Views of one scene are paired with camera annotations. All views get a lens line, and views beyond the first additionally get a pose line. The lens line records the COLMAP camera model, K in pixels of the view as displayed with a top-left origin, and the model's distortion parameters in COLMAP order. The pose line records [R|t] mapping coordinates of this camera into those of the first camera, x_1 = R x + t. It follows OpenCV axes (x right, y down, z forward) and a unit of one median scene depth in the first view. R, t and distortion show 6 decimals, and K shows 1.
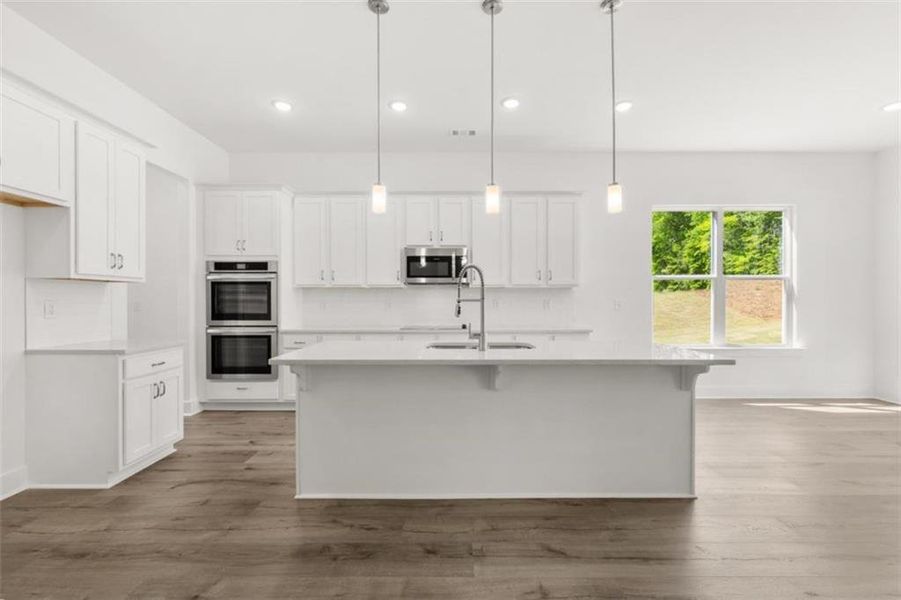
lens RADIAL K [[390.7, 0, 447.0], [0, 390.7, 302.7], [0, 0, 1]] dist [-0.002883, -0.000225]
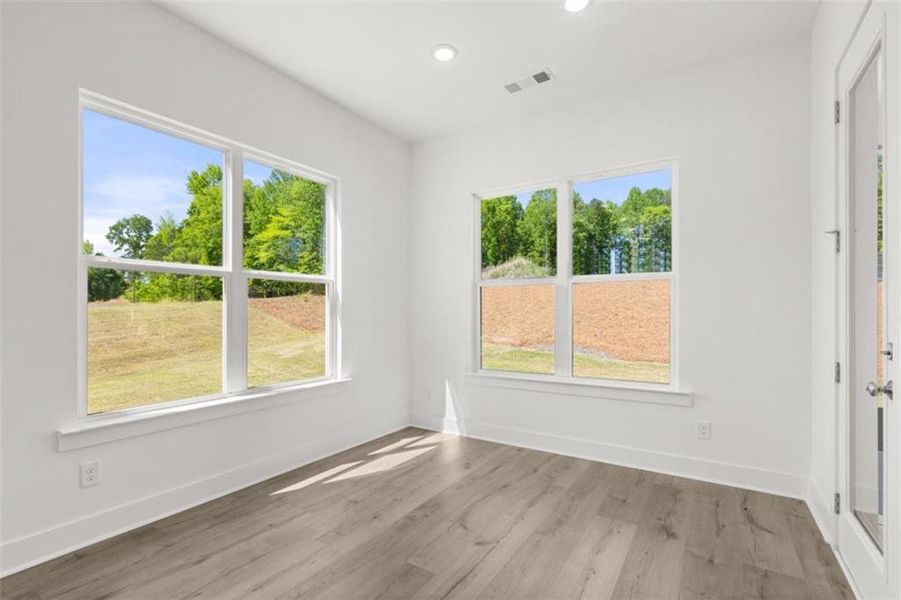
lens RADIAL K [[415.7, 0, 450.6], [0, 415.7, 308.8], [0, 0, 1]] dist [-0.002610, -0.000142]
pose [[0.538973, 0.006484, 0.842298, 0.390471], [0.005132, 0.999927, -0.010981, -0.003987], [-0.842308, 0.010241, 0.538900, 0.452466]]
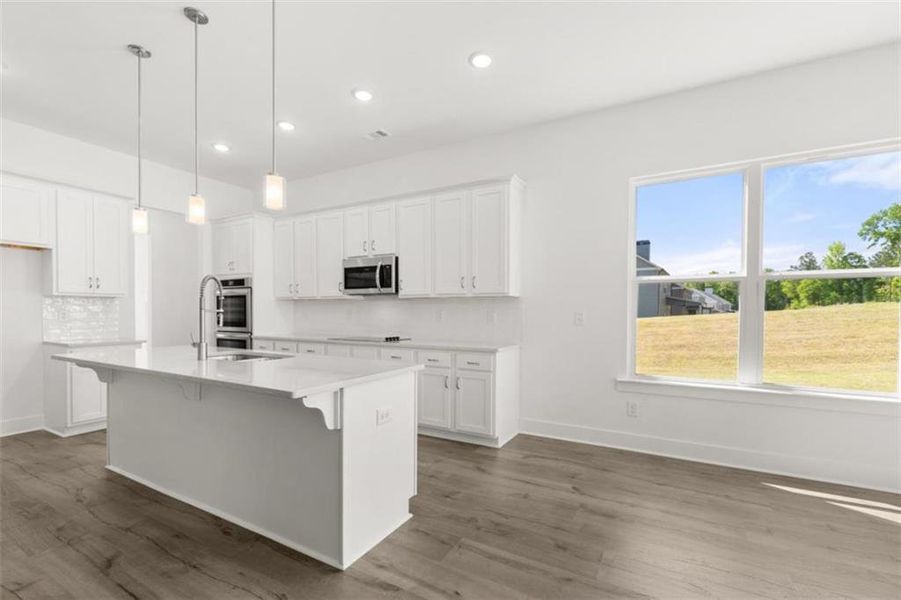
lens RADIAL K [[393.9, 0, 449.0], [0, 393.9, 317.8], [0, 0, 1]] dist [-0.001943, -0.000424]
pose [[0.874593, 0.011762, -0.484716, 0.630694], [-0.007340, 0.999912, 0.011020, -0.002077], [0.484803, -0.006081, 0.874602, 0.227838]]
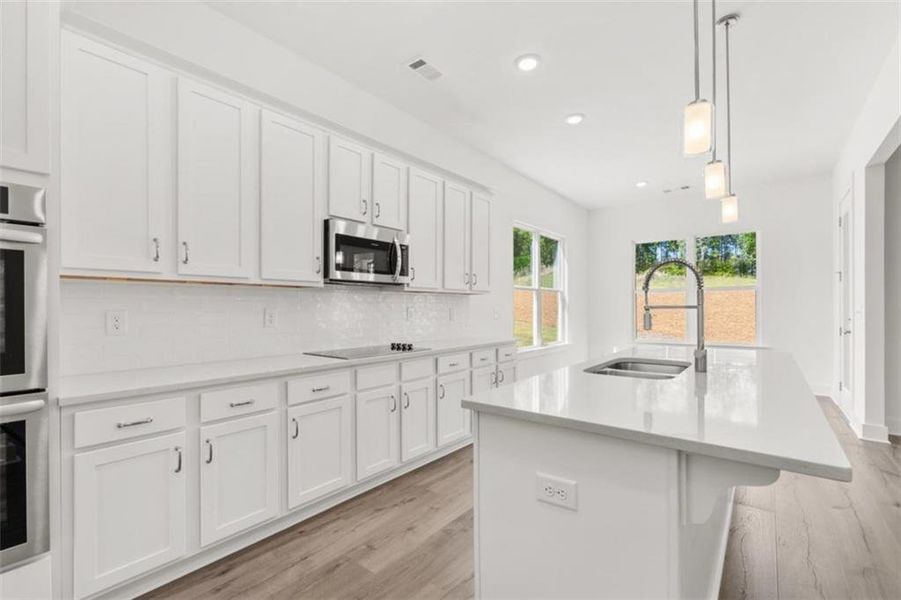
lens RADIAL K [[393.2, 0, 453.2], [0, 393.2, 306.2], [0, 0, 1]] dist [0.001609, -0.000173]
pose [[0.623205, 0.001673, 0.782057, -0.450398], [0.010192, 0.999895, -0.010261, -0.002399], [-0.781992, 0.014365, 0.623123, 0.491489]]
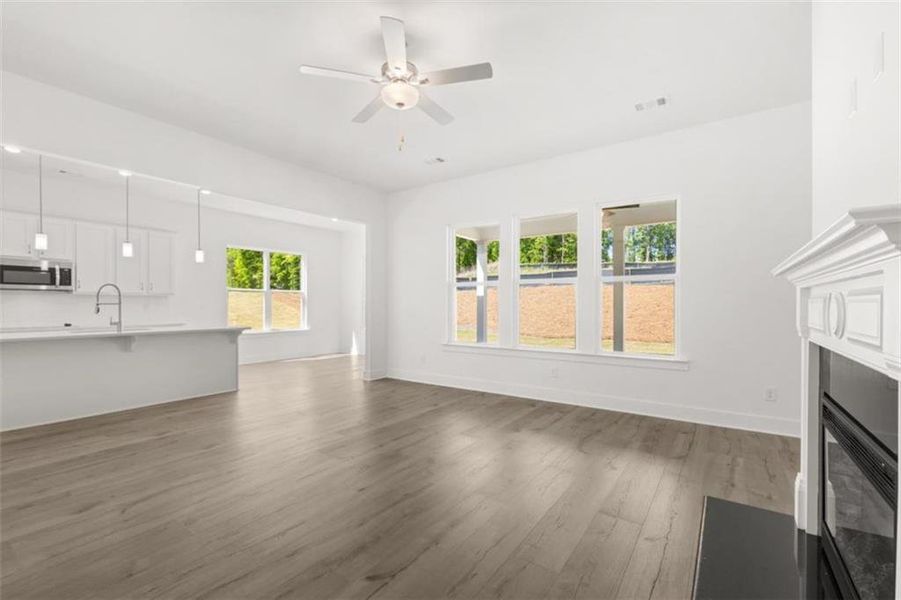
lens RADIAL K [[393.2, 0, 453.2], [0, 393.2, 306.2], [0, 0, 1]] dist [0.001609, -0.000173]
pose [[0.566250, -0.002989, 0.824228, -0.294233], [0.003922, 0.999992, 0.000933, 0.004782], [-0.824225, 0.002704, 0.566257, -0.715344]]
